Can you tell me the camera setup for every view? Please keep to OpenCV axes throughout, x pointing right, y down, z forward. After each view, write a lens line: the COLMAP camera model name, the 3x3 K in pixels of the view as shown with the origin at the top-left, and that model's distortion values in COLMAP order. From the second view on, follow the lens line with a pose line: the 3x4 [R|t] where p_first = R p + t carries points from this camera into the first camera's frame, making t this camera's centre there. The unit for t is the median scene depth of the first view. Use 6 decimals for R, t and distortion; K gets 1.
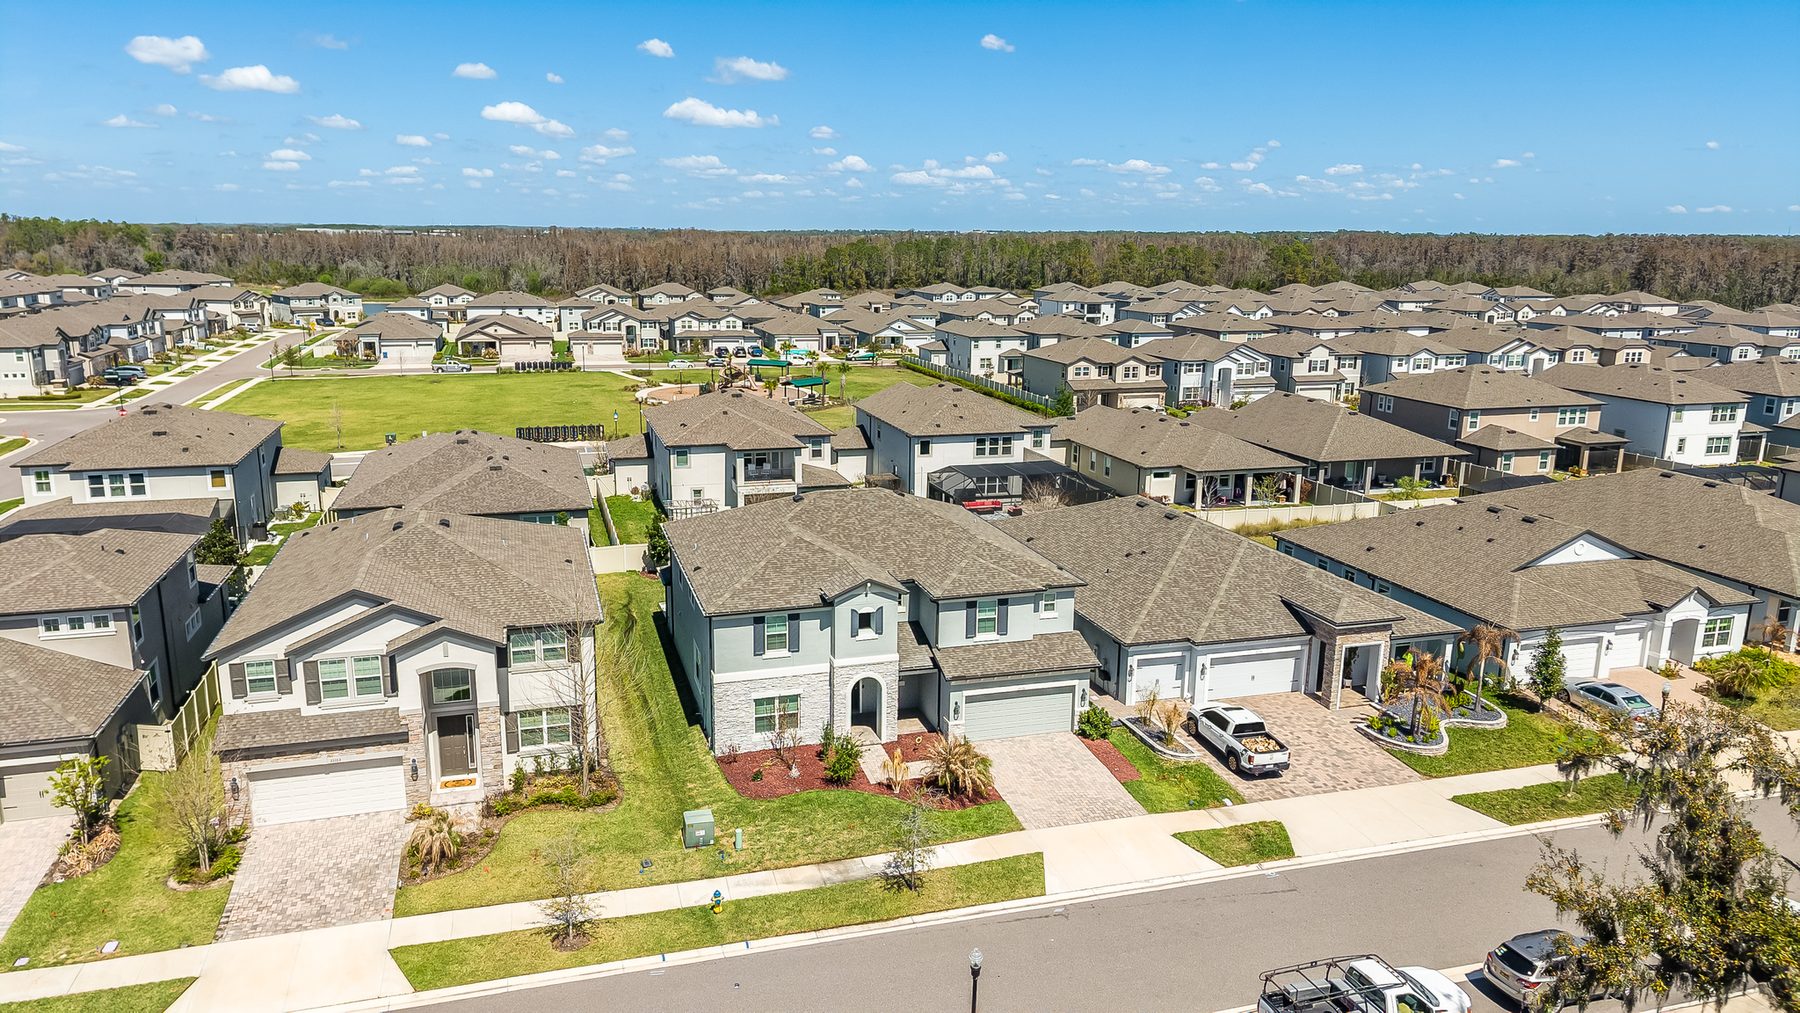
lens RADIAL K [[1200.1, 0, 900.0], [0, 1200.1, 506.5], [0, 0, 1]] dist [0.056270, -0.073409]
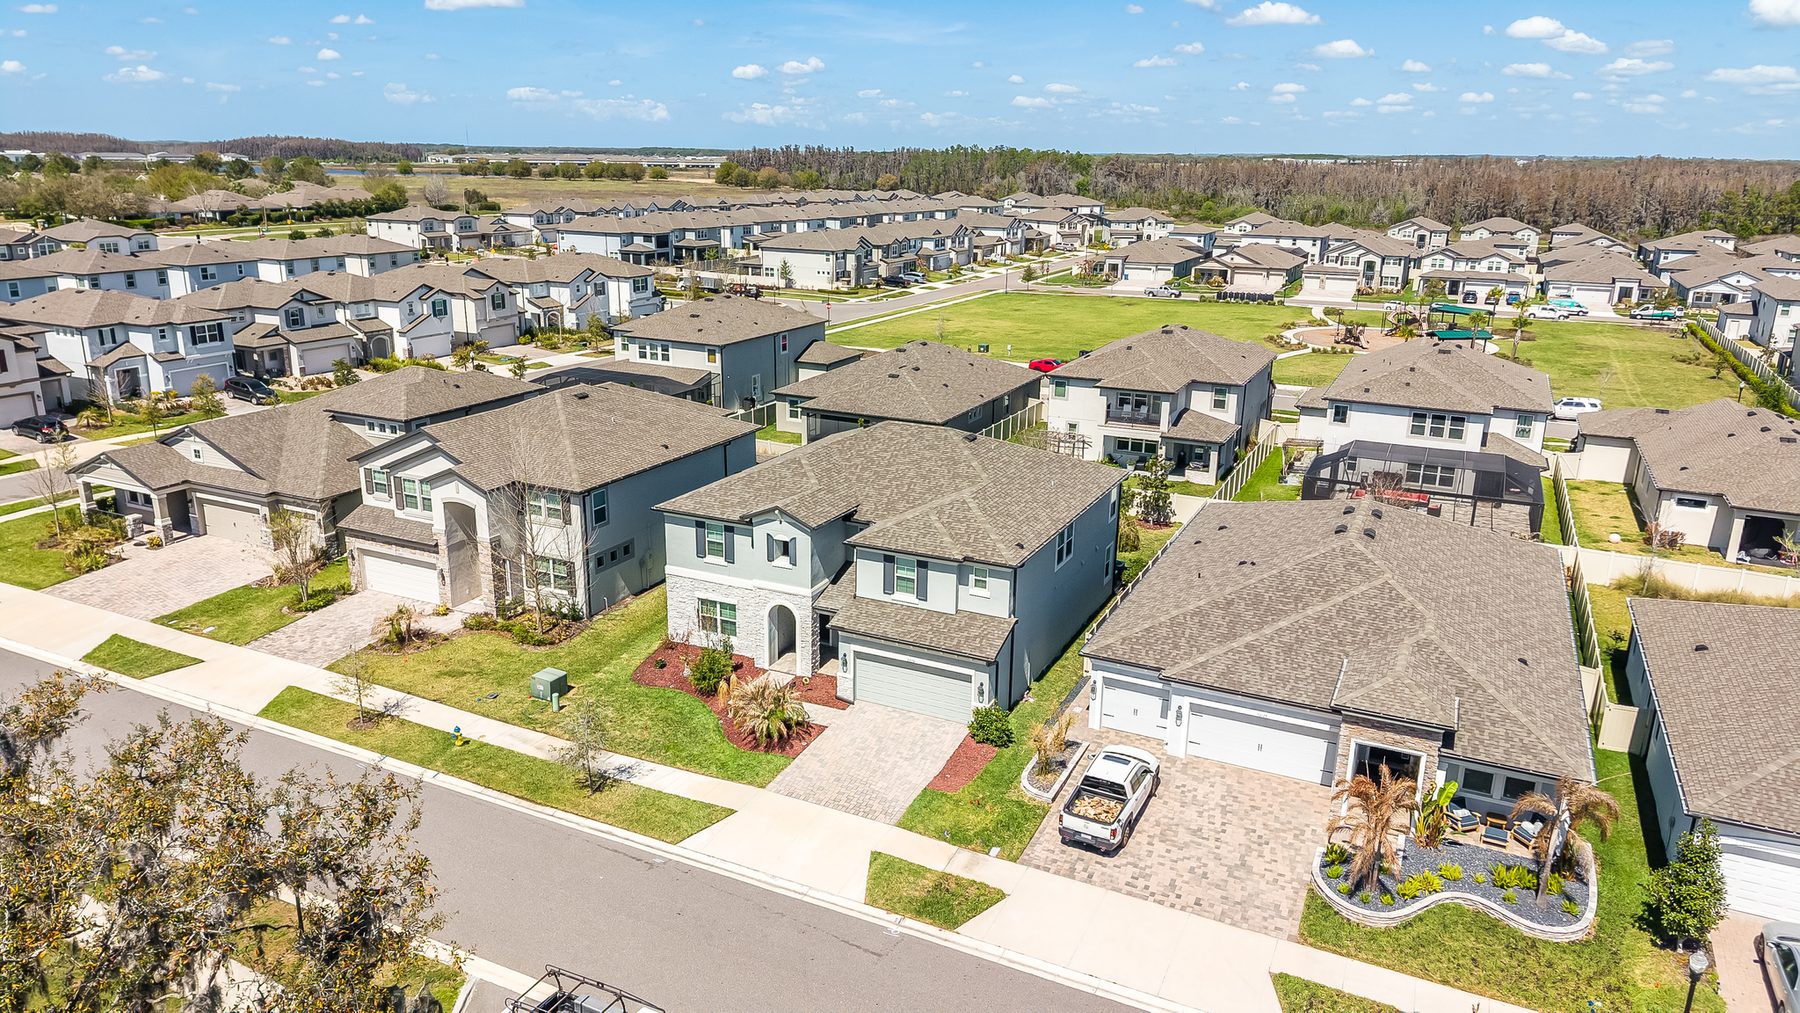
lens RADIAL K [[1200.1, 0, 900.0], [0, 1200.1, 506.5], [0, 0, 1]] dist [0.056270, -0.073409]
pose [[0.732390, 0.190726, -0.653627, 0.607383], [-0.154934, 0.981466, 0.112784, -0.057718], [0.663024, 0.018667, 0.748366, 0.289378]]
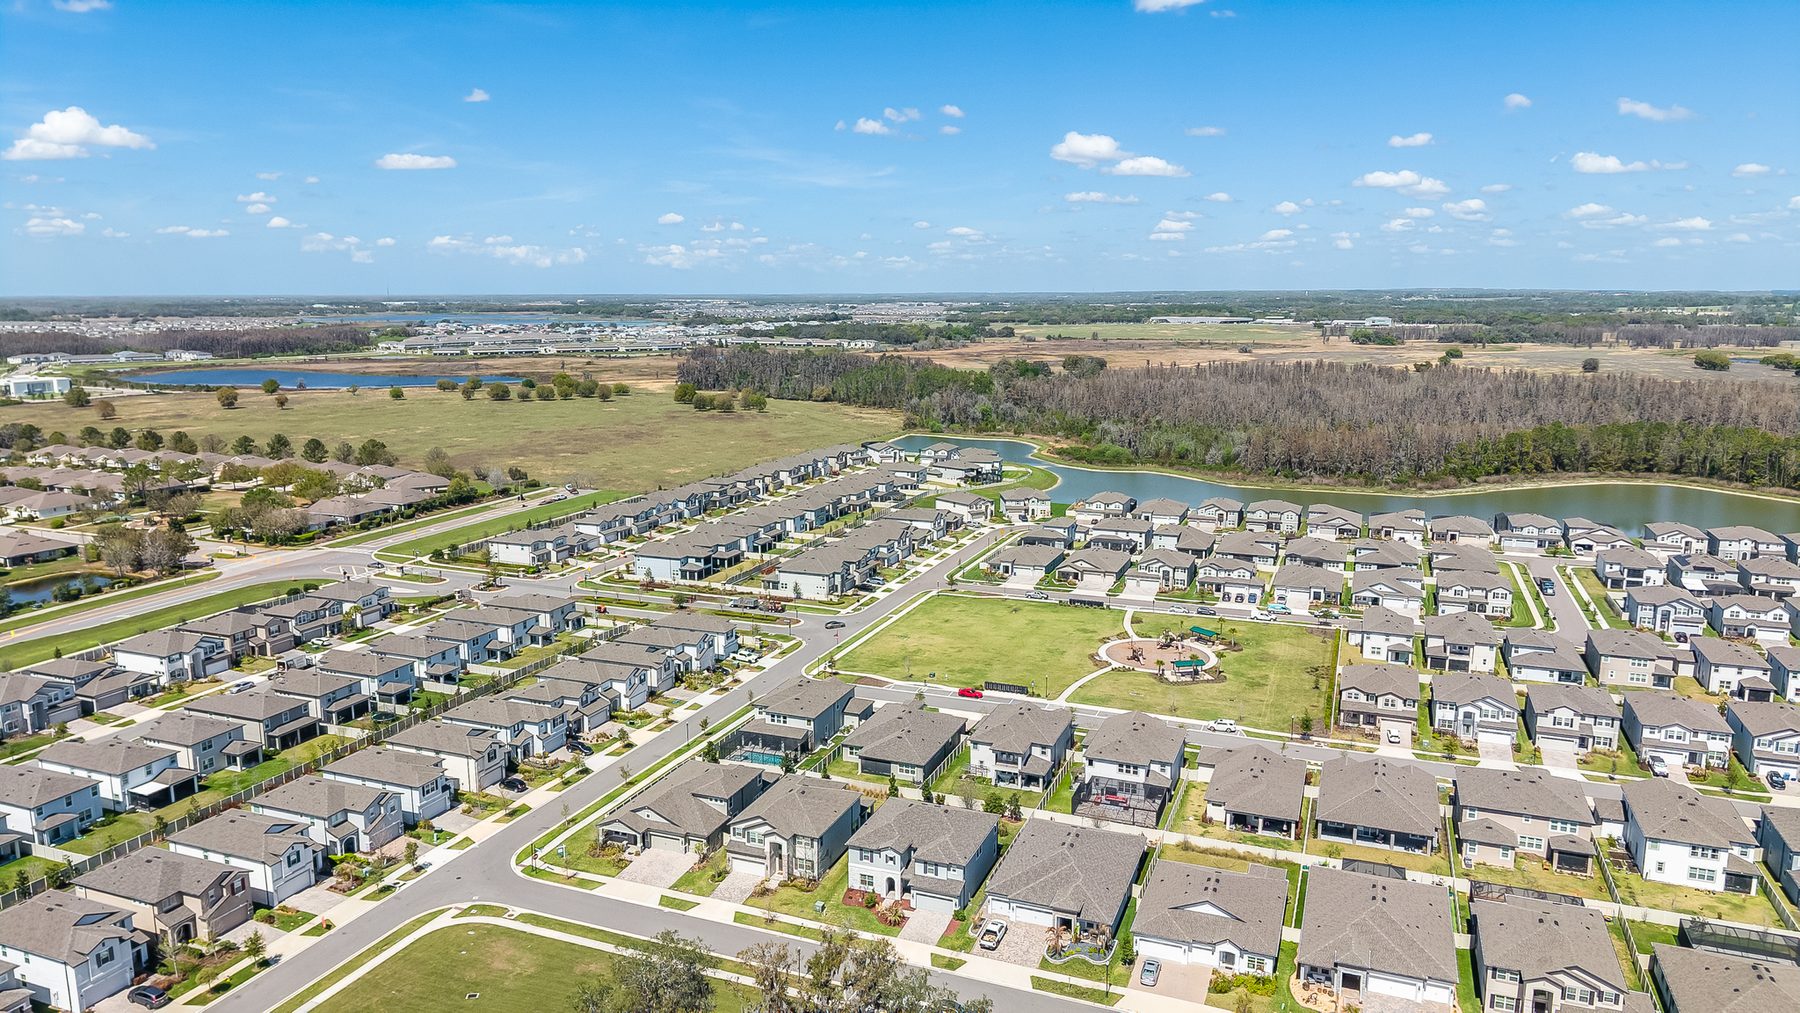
lens RADIAL K [[1200.1, 0, 900.0], [0, 1200.1, 506.5], [0, 0, 1]] dist [0.056270, -0.073409]
pose [[0.779781, 0.100245, -0.617974, 1.651075], [-0.127356, 0.991857, 0.000191, -0.735986], [0.612961, 0.078554, 0.786198, -1.376814]]
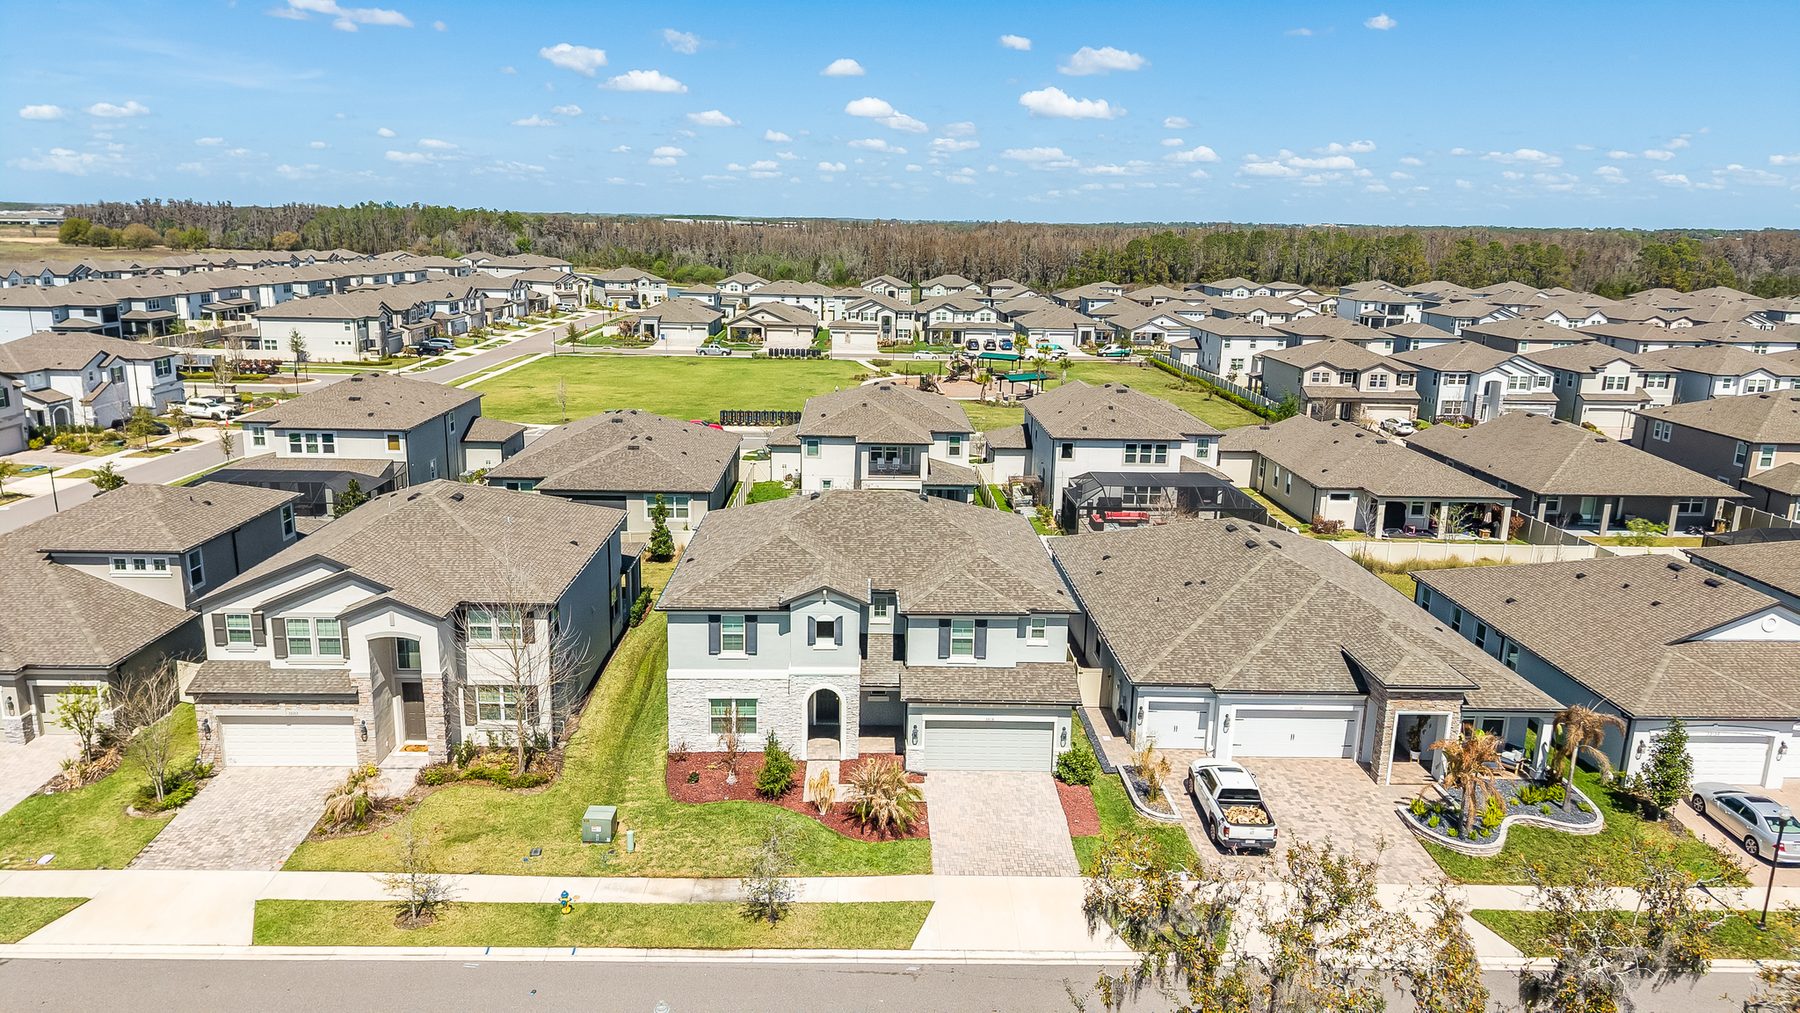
lens RADIAL K [[1200.1, 0, 900.0], [0, 1200.1, 506.5], [0, 0, 1]] dist [0.056270, -0.073409]
pose [[0.963745, 0.069552, -0.257599, 0.238186], [-0.068063, 0.997573, 0.014704, -0.017899], [0.257996, 0.003362, 0.966140, 0.085538]]
